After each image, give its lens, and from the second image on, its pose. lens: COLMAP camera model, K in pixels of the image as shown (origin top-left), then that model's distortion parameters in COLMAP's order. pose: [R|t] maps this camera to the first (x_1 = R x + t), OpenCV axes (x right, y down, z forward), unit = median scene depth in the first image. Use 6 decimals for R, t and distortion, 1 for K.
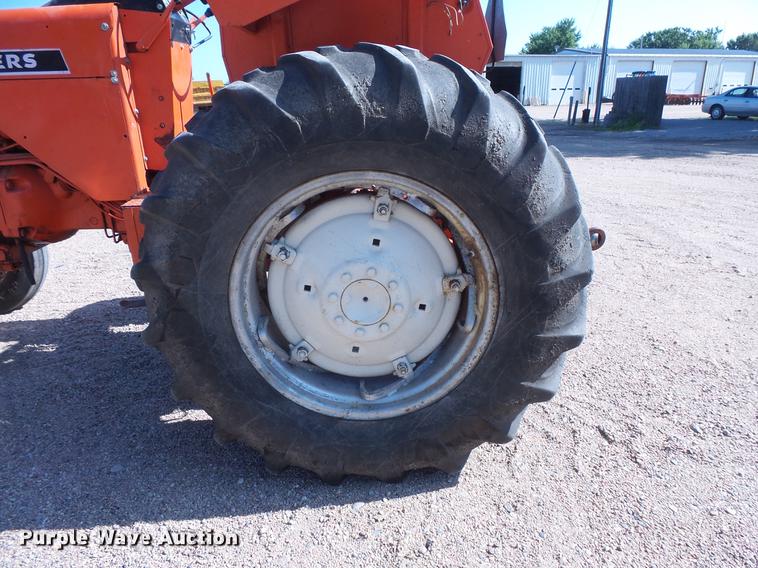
lens RADIAL K [[523.5, 0, 382.9], [0, 523.5, 279.8], [0, 0, 1]] dist [0.011763, -0.007681]
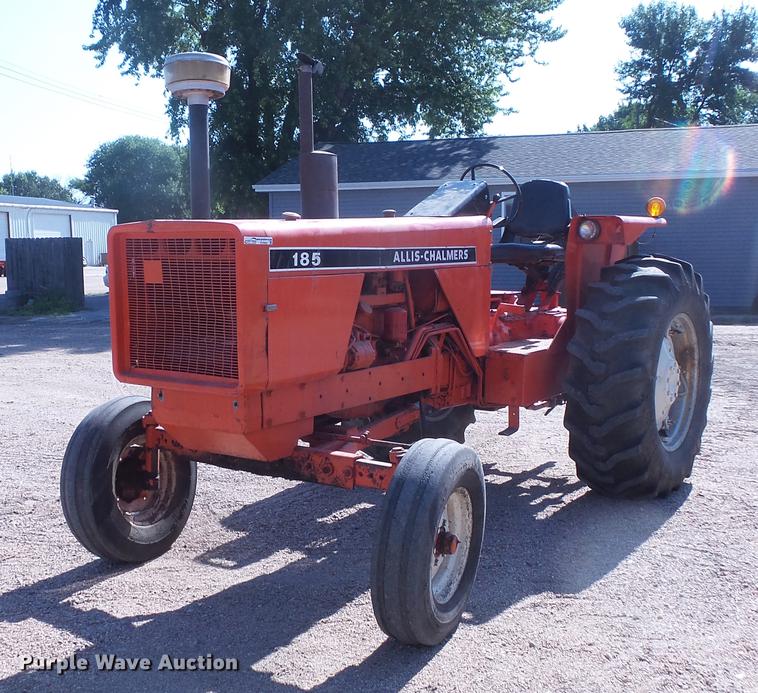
lens RADIAL K [[956.1, 0, 380.1], [0, 956.1, 368.7], [0, 0, 1]] dist [0.007188, 0.000000]
pose [[0.593053, -0.084097, 0.800760, -3.335488], [0.260684, 0.961017, -0.092138, 0.040087], [-0.761795, 0.263388, 0.591857, -0.246682]]
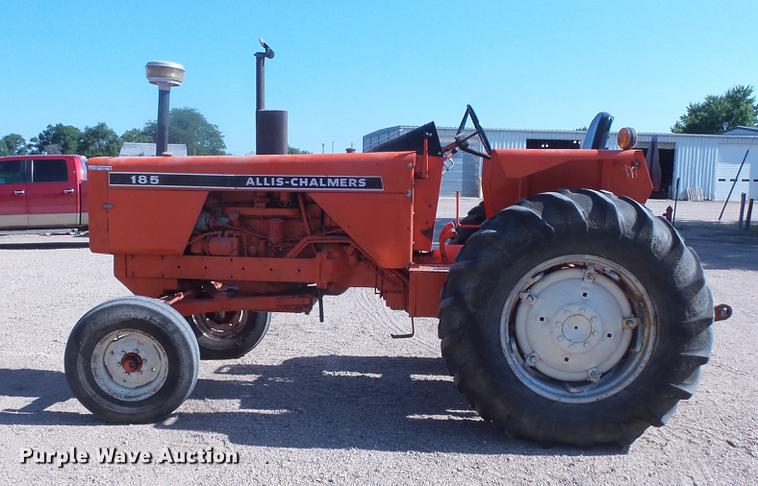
lens RADIAL K [[764.3, 0, 355.3], [0, 764.3, 277.3], [0, 0, 1]] dist [0.008077, 0.000000]
pose [[0.988259, 0.055977, -0.142166, -0.396290], [-0.083380, 0.977290, -0.194811, 0.419805], [0.128032, 0.204377, 0.970483, -1.547103]]
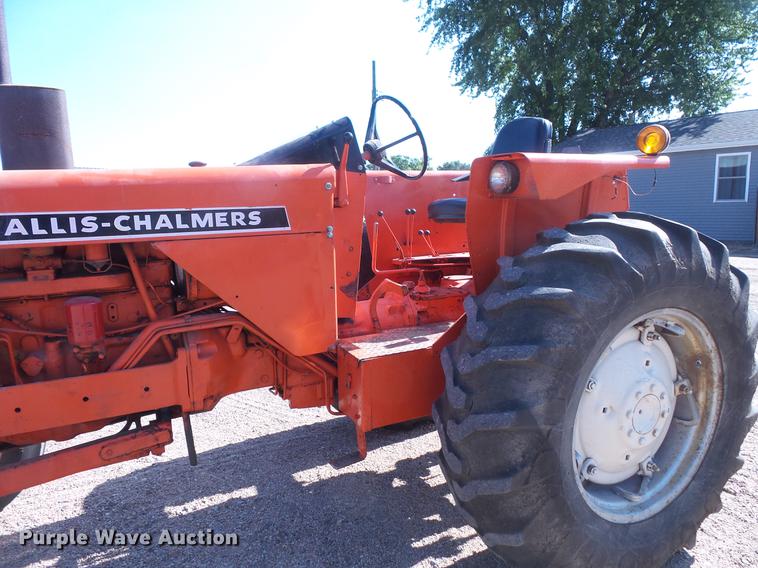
lens RADIAL K [[522.8, 0, 376.9], [0, 522.8, 286.9], [0, 0, 1]] dist [0.016381, -0.022385]
pose [[0.905874, -0.065177, 0.418502, -1.046147], [0.142378, 0.977448, -0.155959, -0.138776], [-0.398899, 0.200864, 0.894725, 0.108768]]
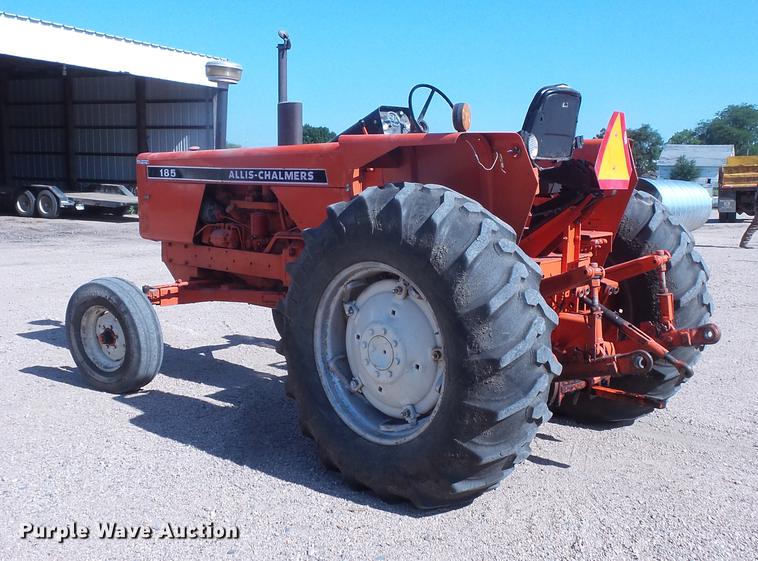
lens RADIAL K [[817.2, 0, 414.4], [0, 817.2, 295.8], [0, 0, 1]] dist [-0.000029, 0.000000]
pose [[0.726121, 0.138342, -0.673506, 1.463324], [-0.258594, 0.962578, -0.081077, 0.048505], [0.637085, 0.233036, 0.734722, -0.591498]]
